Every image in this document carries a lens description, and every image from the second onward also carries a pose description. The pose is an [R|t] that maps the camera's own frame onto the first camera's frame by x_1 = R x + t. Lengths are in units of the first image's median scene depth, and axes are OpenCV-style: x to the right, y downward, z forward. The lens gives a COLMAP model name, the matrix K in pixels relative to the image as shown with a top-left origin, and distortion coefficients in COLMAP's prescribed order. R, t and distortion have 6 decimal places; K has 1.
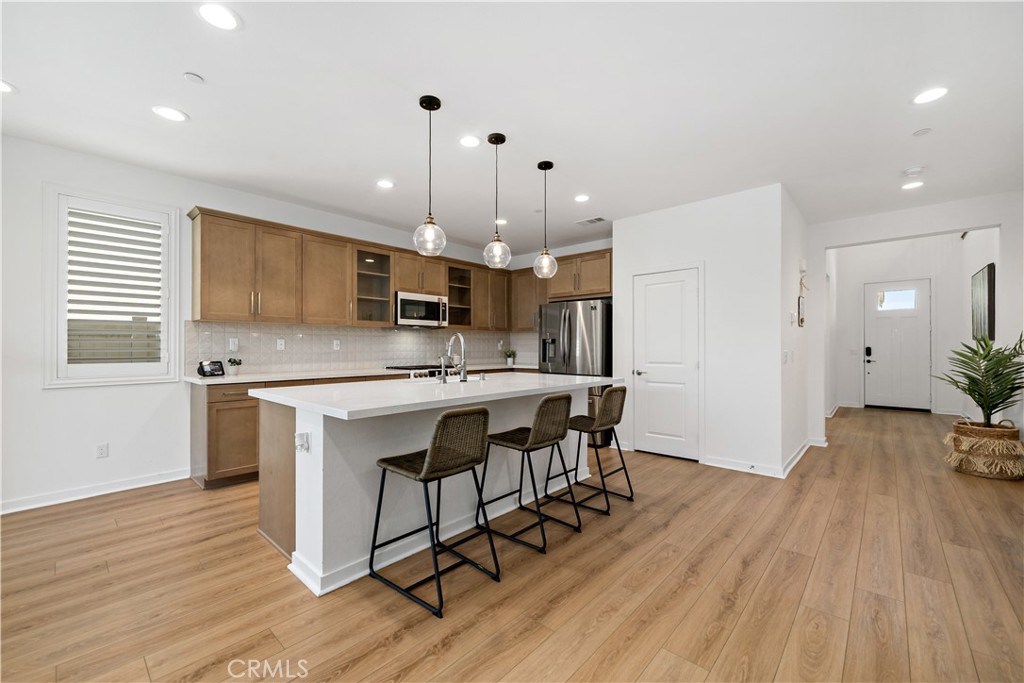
lens RADIAL K [[413.2, 0, 504.8], [0, 413.2, 346.1], [0, 0, 1]] dist [-0.001054, 0.000005]
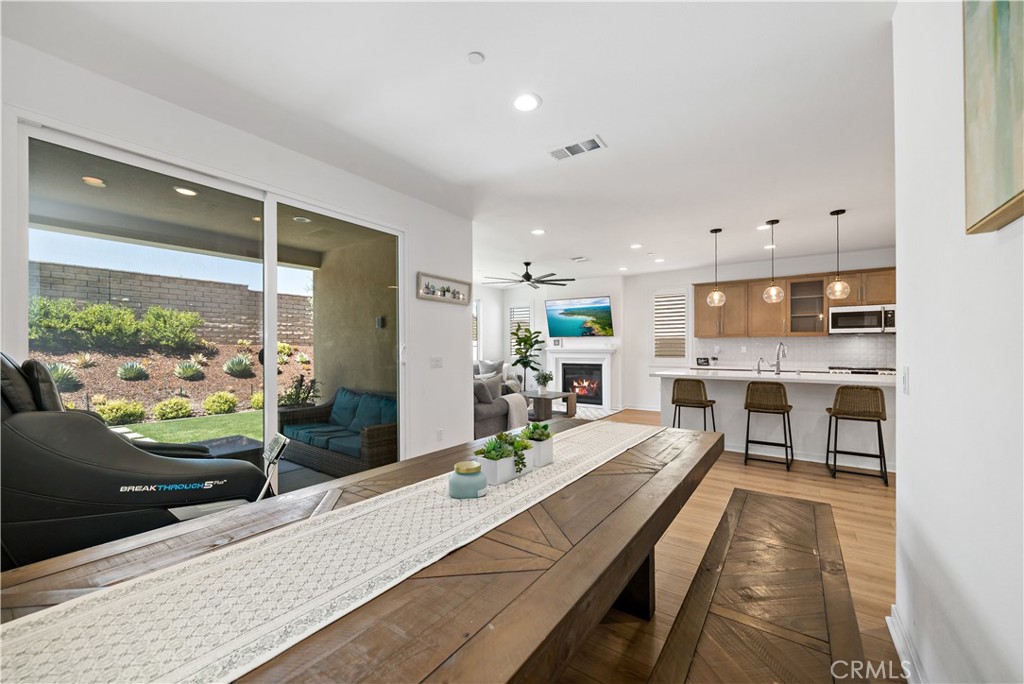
lens RADIAL K [[396.9, 0, 515.2], [0, 396.9, 346.4], [0, 0, 1]] dist [-0.000235, 0.000022]
pose [[0.127866, -0.005890, -0.991774, 1.075503], [0.004196, 0.999977, -0.005397, -0.012245], [0.991783, -0.003471, 0.127888, -0.147209]]
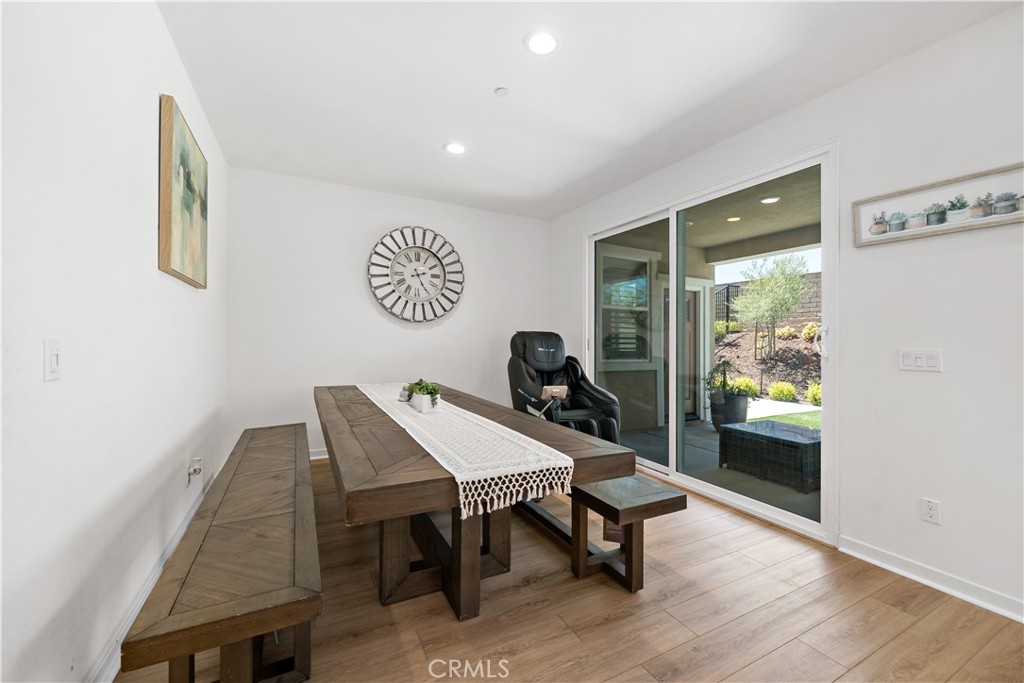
lens RADIAL K [[405.5, 0, 514.6], [0, 405.5, 337.2], [0, 0, 1]] dist [-0.000371, -0.000108]
pose [[-0.942330, -0.008889, 0.334566, 0.320789], [-0.013207, 0.999856, -0.010632, 0.004070], [-0.334423, -0.014437, -0.942312, 0.468857]]
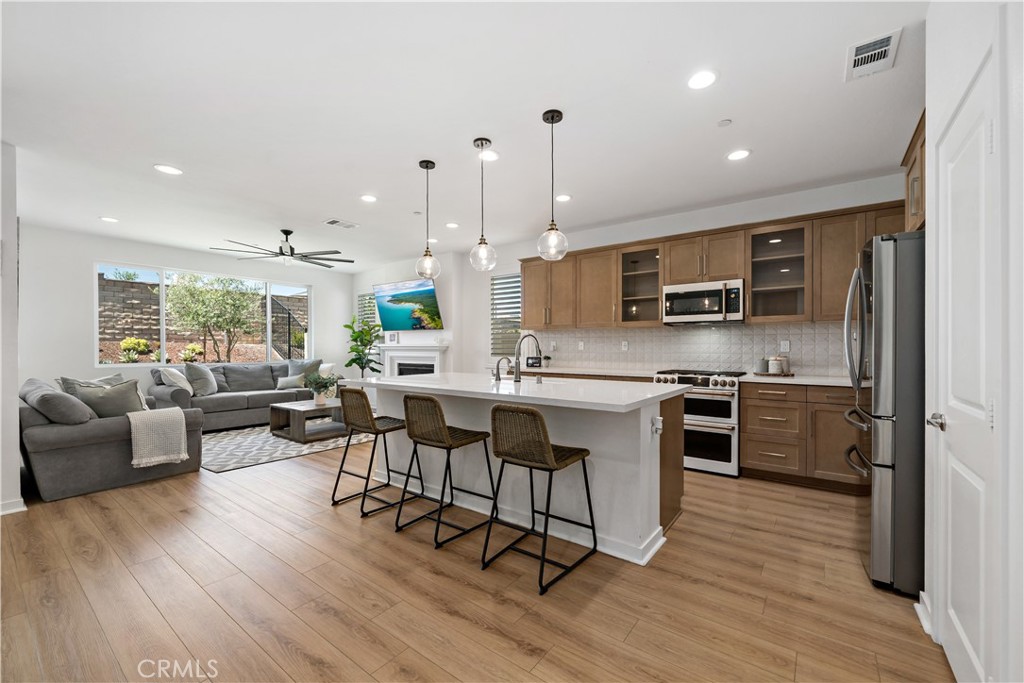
lens RADIAL K [[411.0, 0, 507.1], [0, 411.0, 346.4], [0, 0, 1]] dist [-0.000901, 0.000082]
pose [[0.100378, -0.001517, -0.994948, 0.776297], [0.002898, 0.999995, -0.001232, -0.000516], [0.994945, -0.002760, 0.100382, 0.744168]]
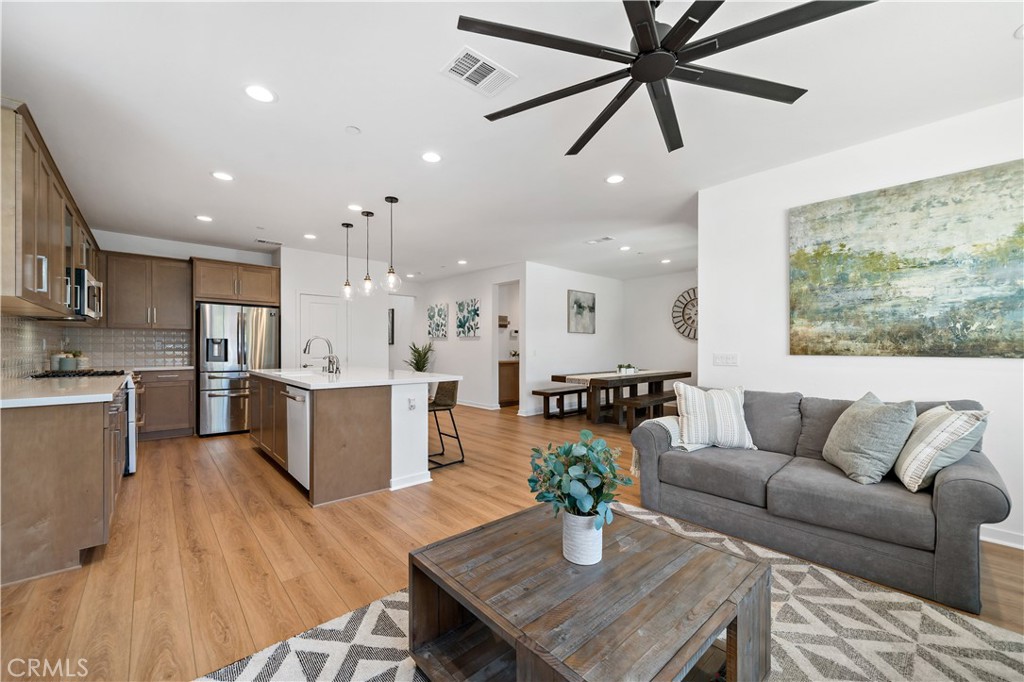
lens RADIAL K [[405.3, 0, 505.7], [0, 405.3, 348.7], [0, 0, 1]] dist [-0.015681, 0.000047]
pose [[0.100961, -0.001806, 0.994889, -1.158197], [-0.006309, 0.999977, 0.002455, -0.000463], [-0.994870, -0.006525, 0.100947, 0.251335]]
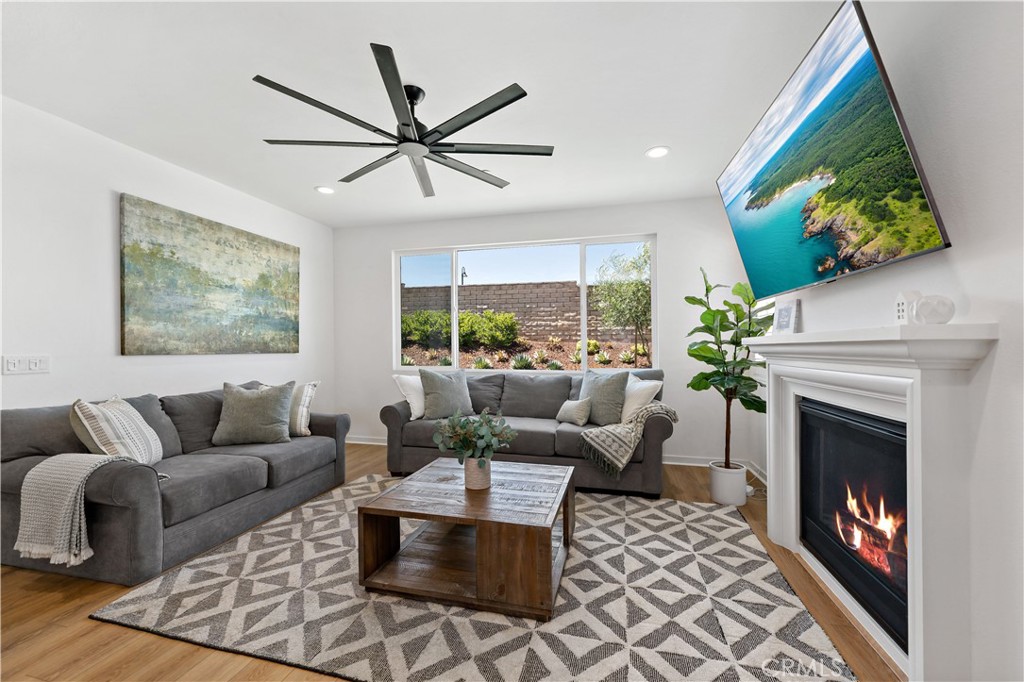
lens RADIAL K [[405.3, 0, 505.7], [0, 405.3, 348.7], [0, 0, 1]] dist [-0.015681, 0.000047]
pose [[-0.885101, 0.003509, -0.465385, -0.525806], [0.004305, 0.999991, -0.000647, 0.001996], [0.465379, -0.002576, -0.885108, 0.765235]]
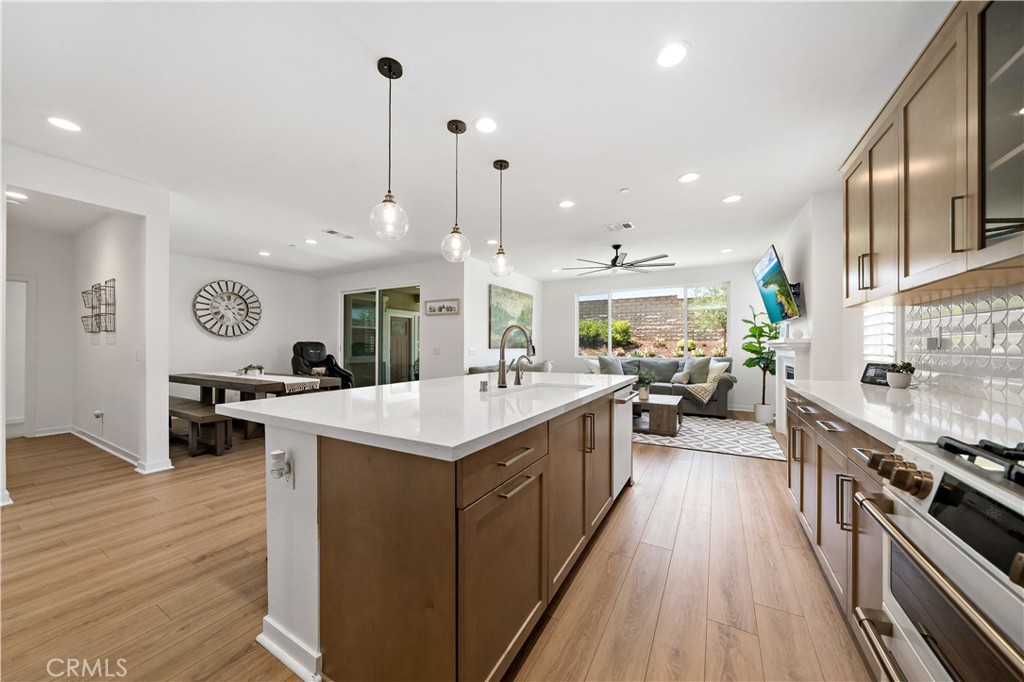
lens RADIAL K [[355.1, 0, 517.0], [0, 355.1, 339.0], [0, 0, 1]] dist [-0.017998, 0.000053]
pose [[-0.971174, -0.002863, -0.238356, 0.028595], [0.002708, 0.999731, -0.023042, 0.006337], [0.238358, -0.023023, -0.970904, 1.425125]]
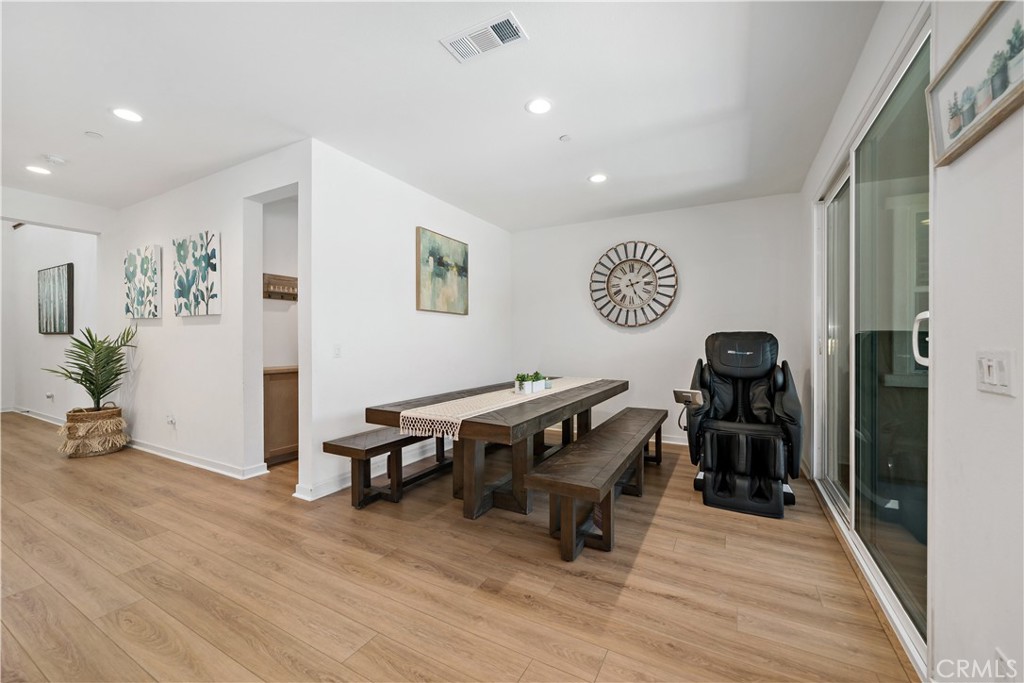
lens RADIAL K [[407.7, 0, 516.5], [0, 407.7, 344.3], [0, 0, 1]] dist [0.000527, 0.000121]
pose [[-0.244592, -0.005995, 0.969608, -0.190228], [-0.004107, 0.999978, 0.005147, 0.003165], [-0.969617, -0.002724, -0.244611, 0.154562]]
